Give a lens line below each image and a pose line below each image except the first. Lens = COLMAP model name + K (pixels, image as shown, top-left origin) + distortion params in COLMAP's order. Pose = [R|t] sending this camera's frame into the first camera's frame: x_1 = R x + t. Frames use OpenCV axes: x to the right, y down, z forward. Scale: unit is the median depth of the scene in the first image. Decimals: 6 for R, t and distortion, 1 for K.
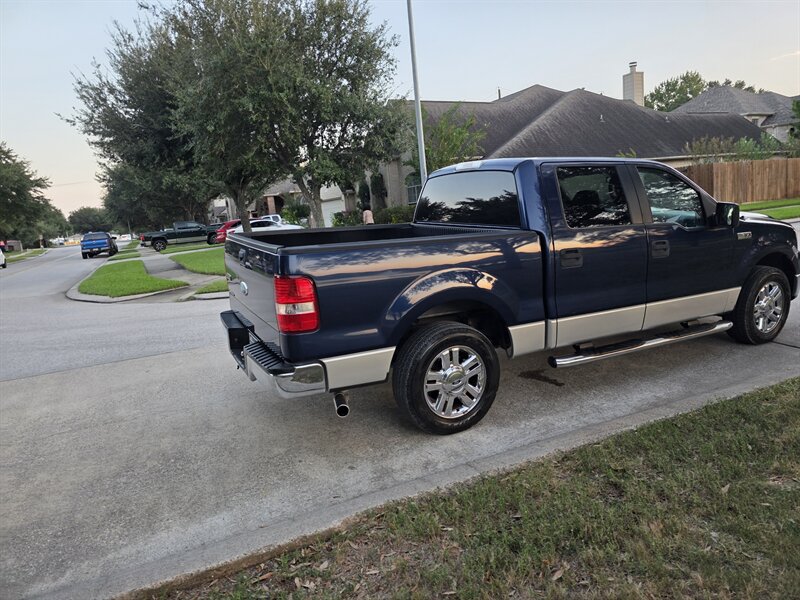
lens RADIAL K [[536.2, 0, 407.2], [0, 536.2, 293.8], [0, 0, 1]] dist [0.064611, -0.063297]
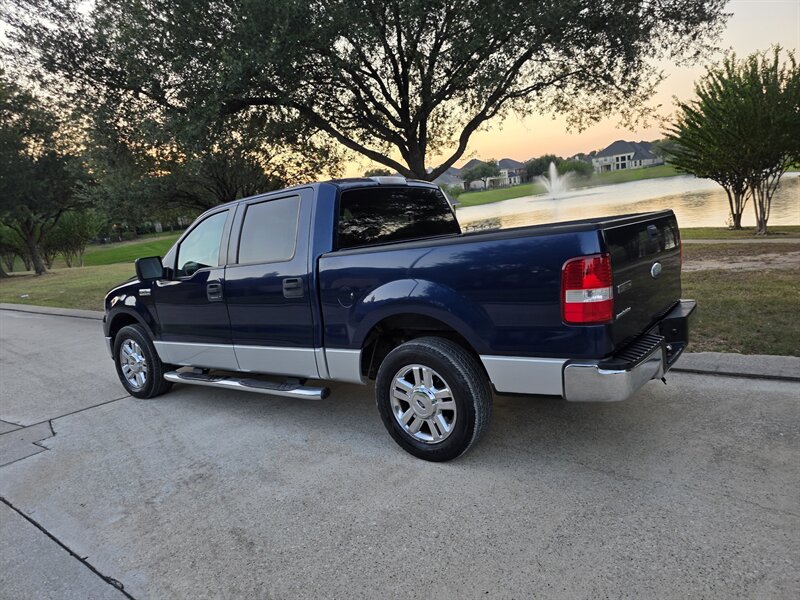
lens RADIAL K [[536.2, 0, 407.1], [0, 536.2, 299.4], [0, 0, 1]] dist [0.064611, -0.063297]
pose [[-0.423383, -0.028696, 0.905496, -0.661626], [0.295530, 0.940448, 0.167984, -0.164565], [-0.856393, 0.338723, -0.389689, 1.217620]]
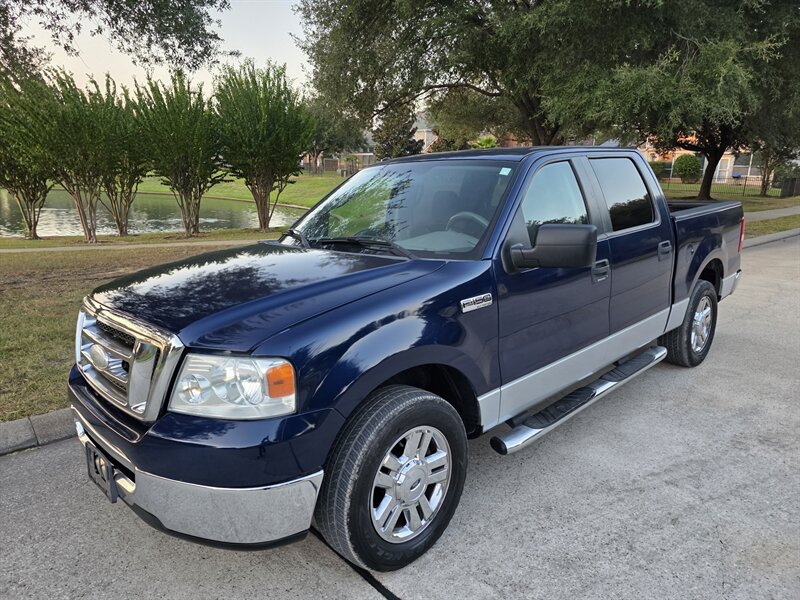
lens RADIAL K [[536.2, 0, 398.6], [0, 536.2, 304.5], [0, 0, 1]] dist [0.064611, -0.063297]
pose [[-0.958242, 0.130794, -0.254294, 0.588653], [0.016860, 0.913561, 0.406351, -0.340312], [0.285462, 0.385096, -0.877618, 1.625792]]
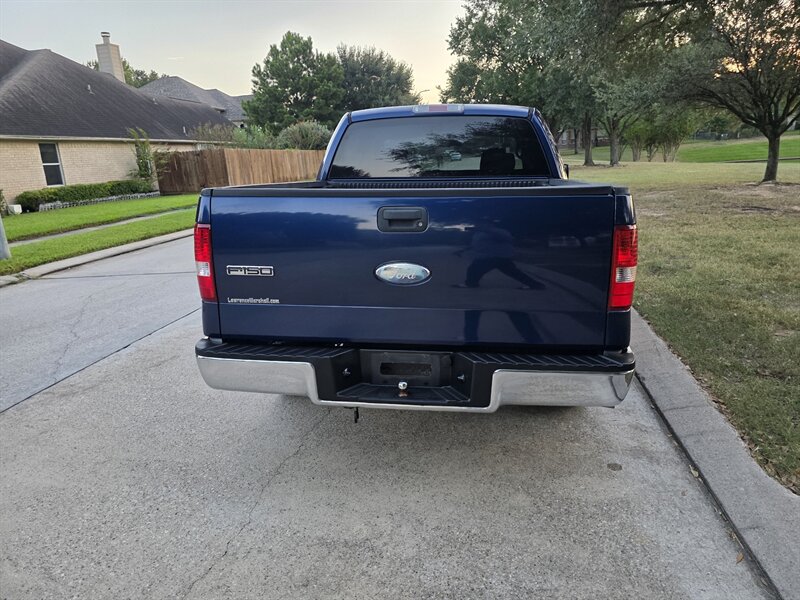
lens RADIAL K [[536.2, 0, 412.1], [0, 536.2, 290.0], [0, 0, 1]] dist [0.064611, -0.063297]
pose [[0.568899, -0.152470, 0.808150, -0.553073], [0.142777, 0.986053, 0.085525, -0.029441], [-0.809919, 0.066730, 0.582734, 0.474397]]
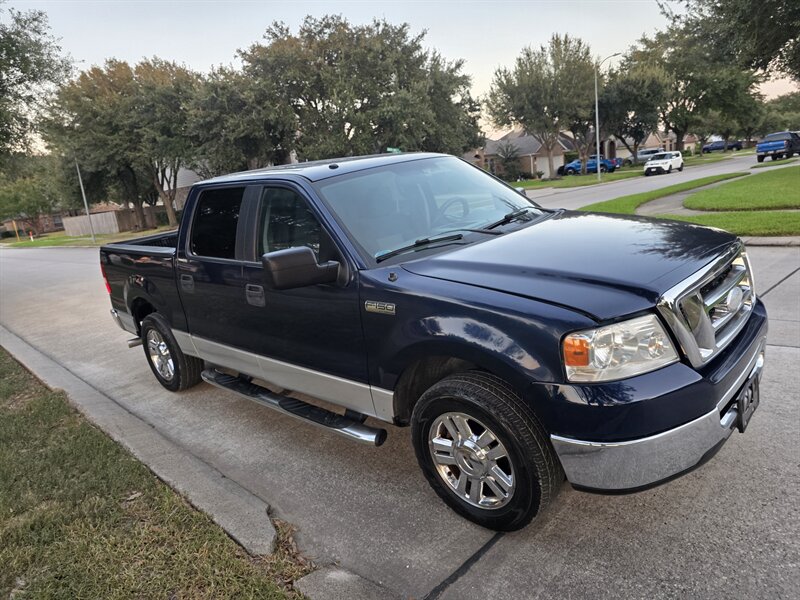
lens RADIAL K [[536.2, 0, 406.5], [0, 536.2, 299.3], [0, 0, 1]] dist [0.064611, -0.063297]
pose [[0.327777, 0.242112, -0.913205, 1.044880], [-0.050186, 0.969703, 0.239077, -0.228948], [0.943421, -0.032533, 0.329997, 0.779520]]
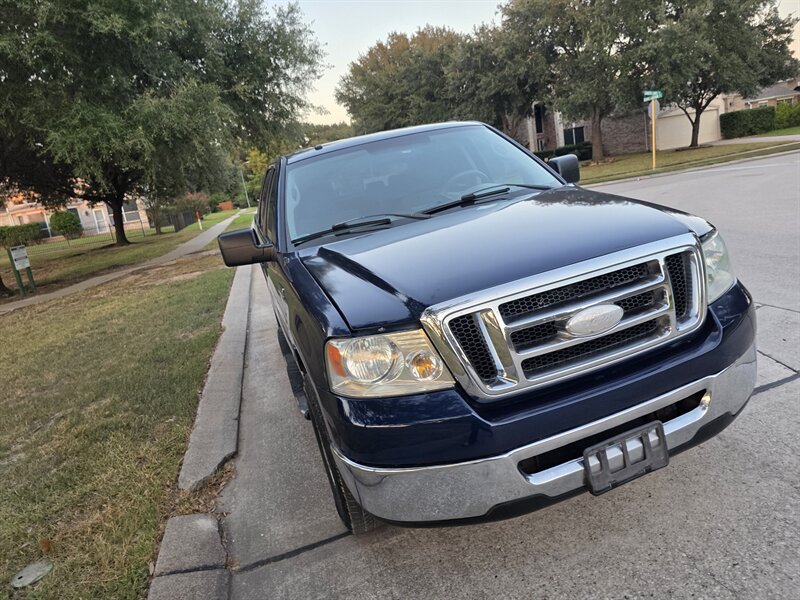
lens RADIAL K [[536.2, 0, 407.6], [0, 536.2, 292.7], [0, 0, 1]] dist [0.064611, -0.063297]
pose [[-0.163030, 0.312966, -0.935667, 1.050401], [0.020712, 0.949232, 0.313894, -0.260223], [0.986404, 0.031795, -0.161235, 1.132159]]
